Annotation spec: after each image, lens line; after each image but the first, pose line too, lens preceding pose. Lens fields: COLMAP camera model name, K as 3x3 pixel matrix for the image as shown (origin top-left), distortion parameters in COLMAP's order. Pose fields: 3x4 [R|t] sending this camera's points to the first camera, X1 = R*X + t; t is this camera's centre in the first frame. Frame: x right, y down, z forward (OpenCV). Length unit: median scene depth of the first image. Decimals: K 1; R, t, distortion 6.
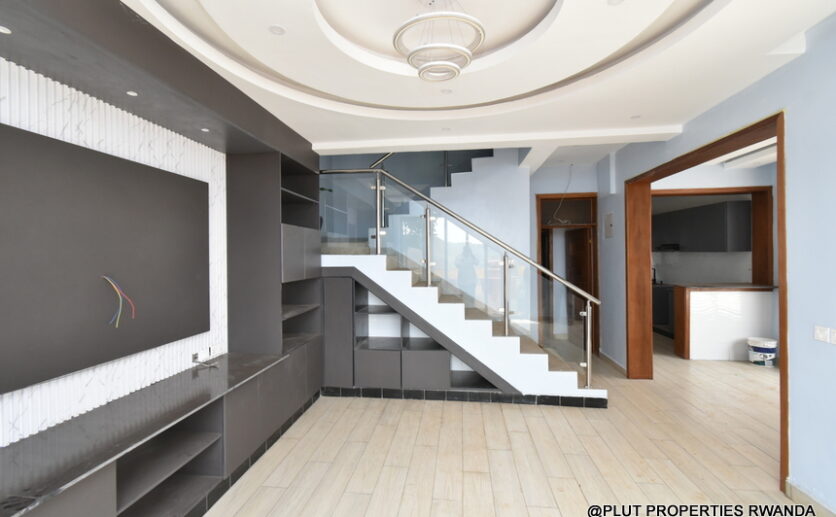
lens RADIAL K [[363.0, 0, 416.9], [0, 363.0, 258.8], [0, 0, 1]] dist [-0.003084, -0.001060]
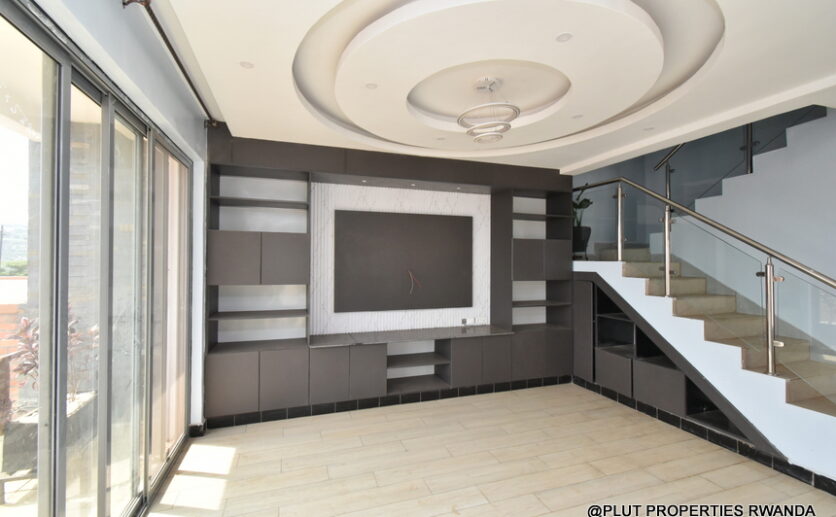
lens RADIAL K [[363.0, 0, 415.7], [0, 363.0, 256.6], [0, 0, 1]] dist [-0.003084, -0.001060]
pose [[0.439180, -0.002477, -0.898396, 0.600853], [-0.014269, 0.999851, -0.009732, -0.005980], [0.898286, 0.017093, 0.439079, 0.039098]]
